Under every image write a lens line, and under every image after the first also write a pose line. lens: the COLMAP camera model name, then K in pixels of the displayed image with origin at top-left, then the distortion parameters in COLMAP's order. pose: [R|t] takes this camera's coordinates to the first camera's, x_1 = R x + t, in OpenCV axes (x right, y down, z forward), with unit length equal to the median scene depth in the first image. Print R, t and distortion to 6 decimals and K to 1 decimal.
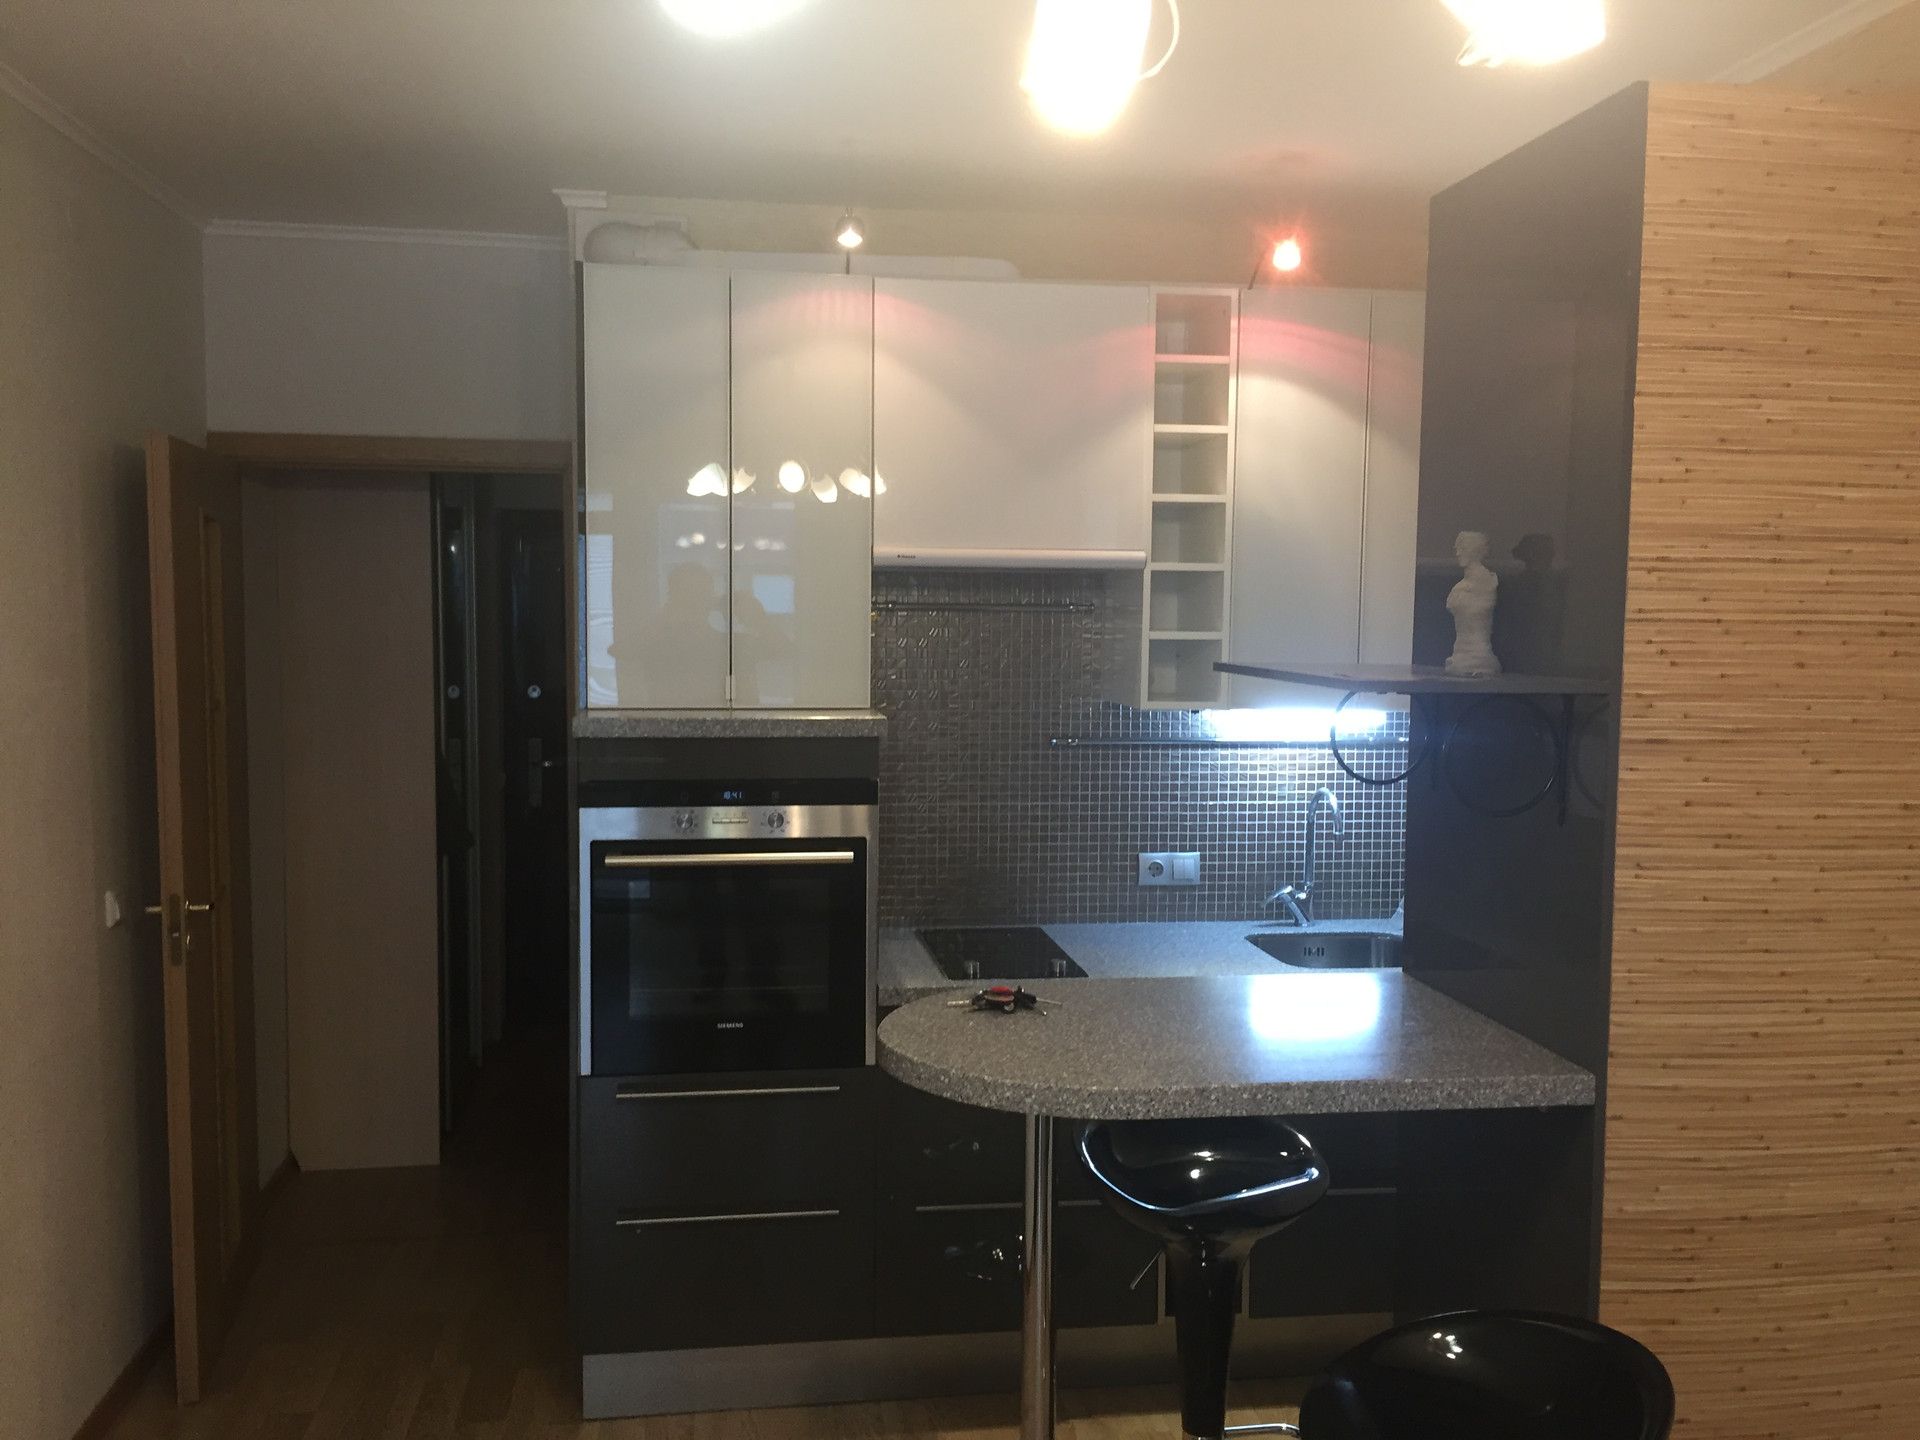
lens RADIAL K [[1646.3, 0, 946.0], [0, 1646.3, 708.1], [0, 0, 1]] dist [0.038365, -0.023056]
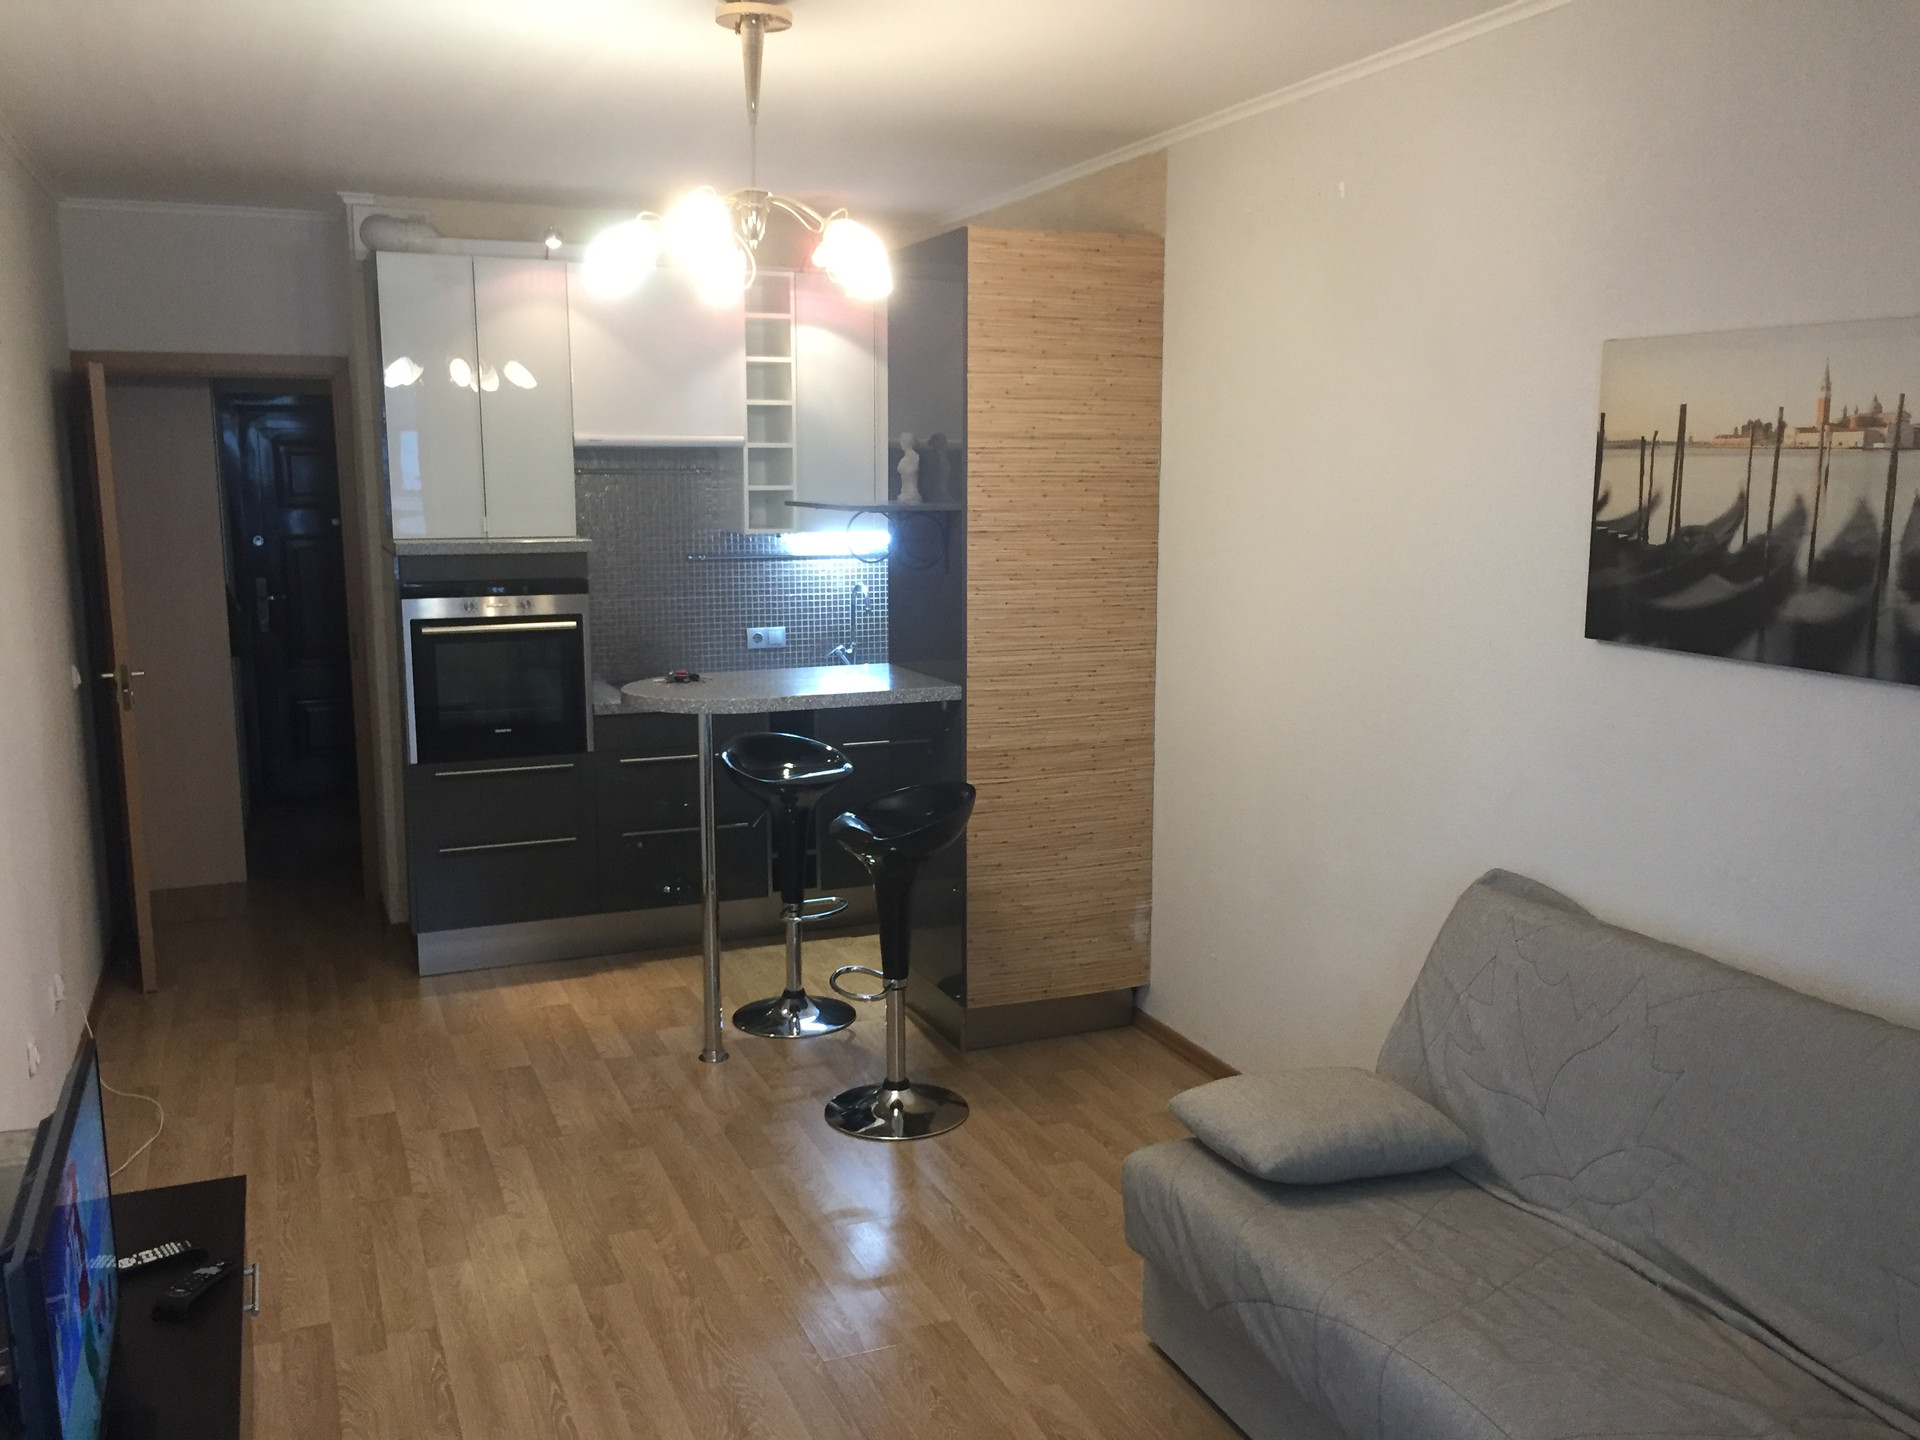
lens RADIAL K [[1646.3, 0, 951.8], [0, 1646.3, 724.5], [0, 0, 1]] dist [0.038365, -0.023056]
pose [[0.969060, -0.049668, 0.241777, -0.087559], [0.026471, 0.994808, 0.098268, 0.033656], [-0.245402, -0.088827, 0.965343, -0.644921]]
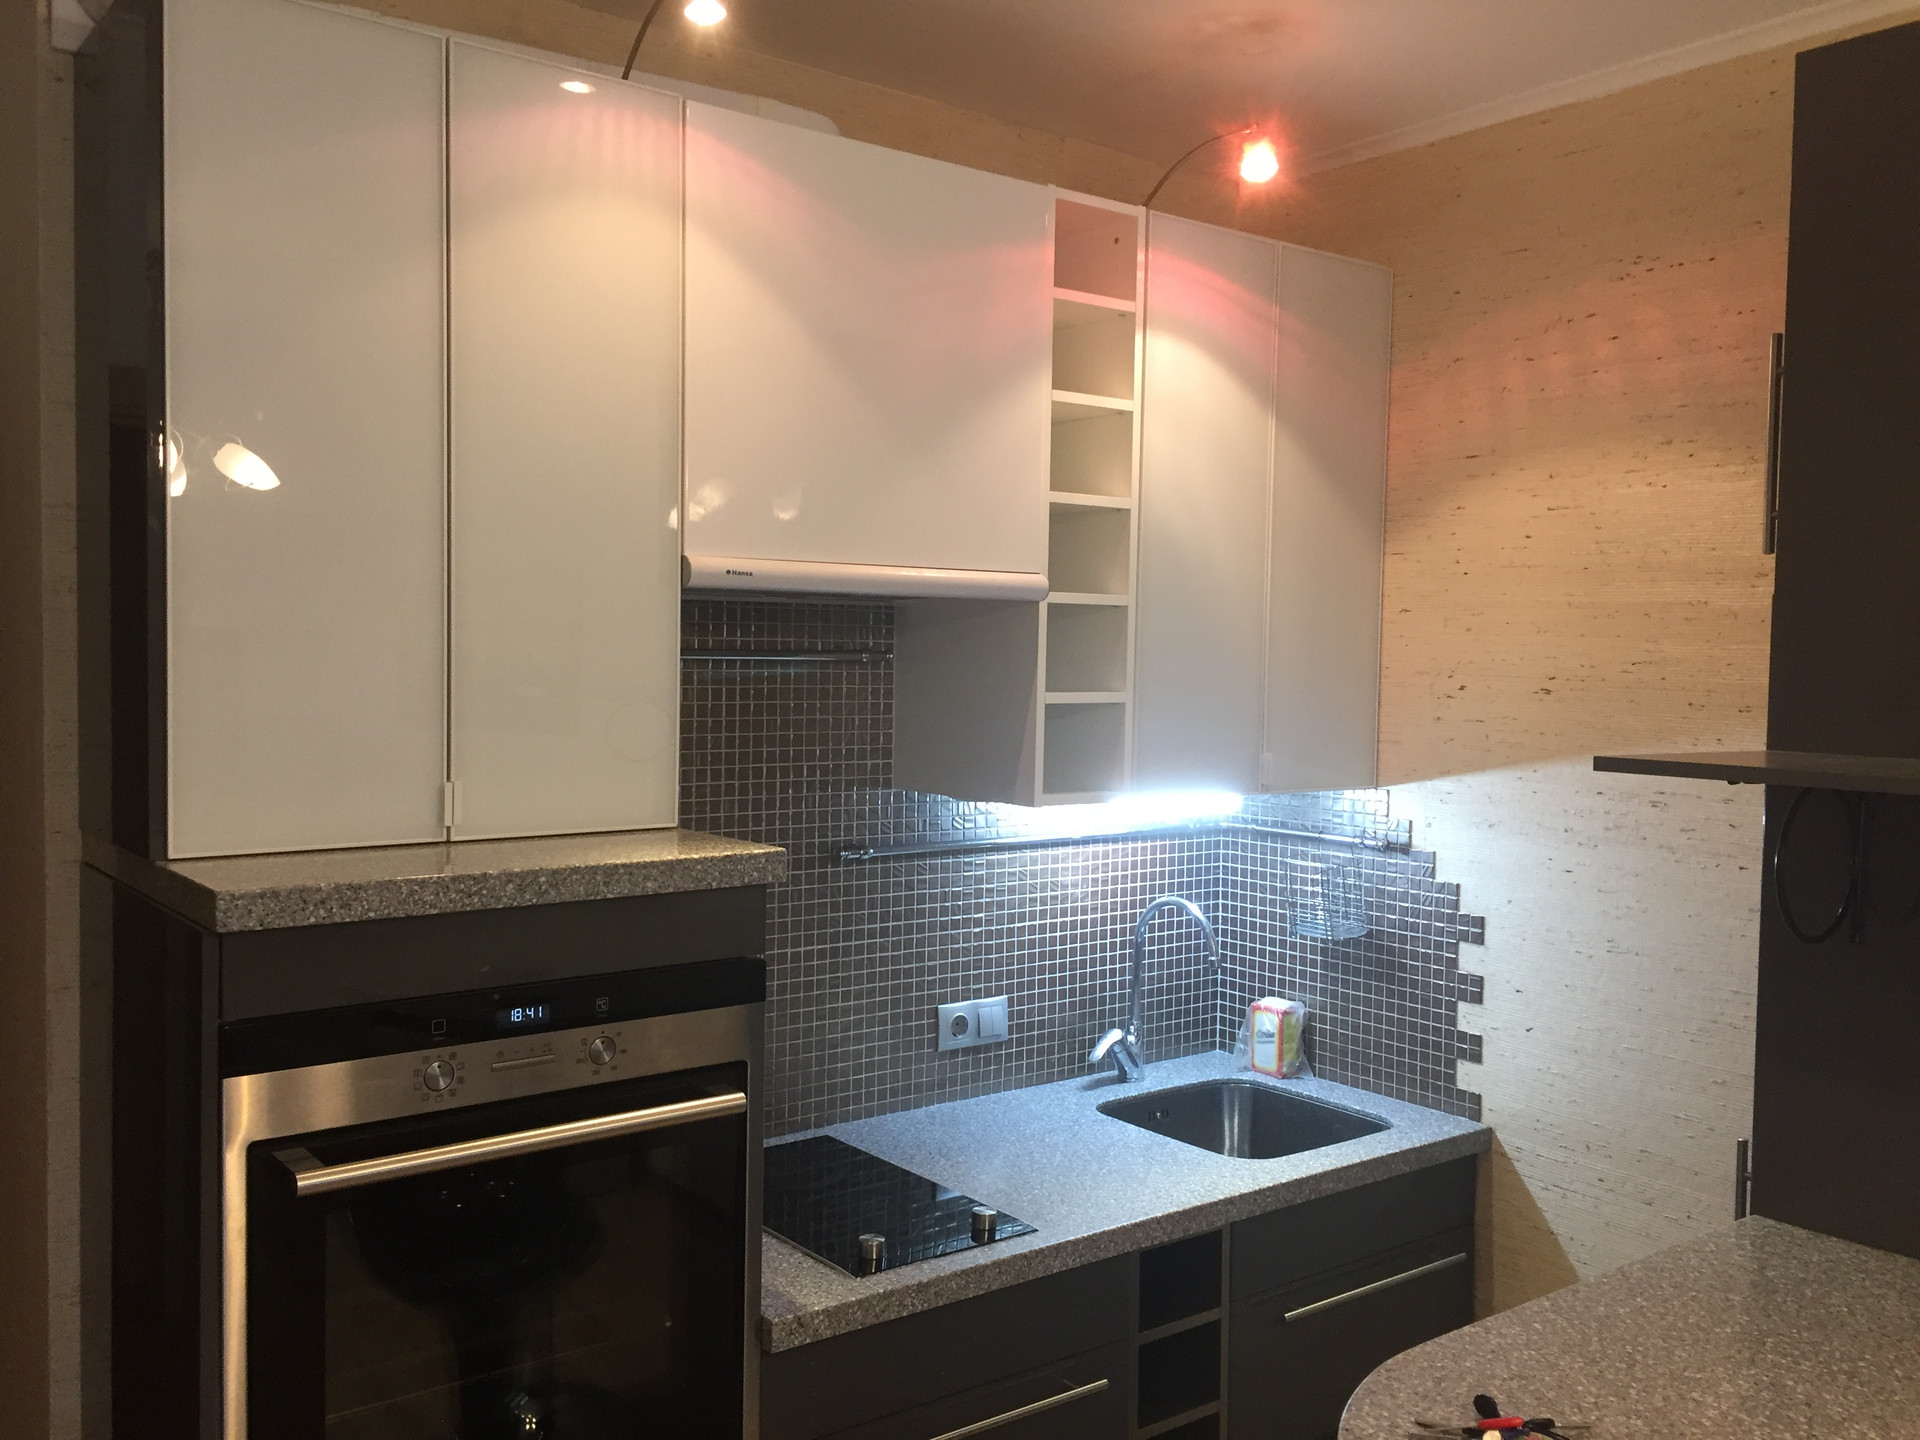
lens RADIAL K [[1646.3, 0, 952.0], [0, 1646.3, 711.7], [0, 0, 1]] dist [0.038365, -0.023056]
pose [[0.872302, -0.015723, 0.488715, -0.245082], [0.026525, 0.999533, -0.015188, -0.029373], [-0.488248, 0.026212, 0.872311, 0.427070]]
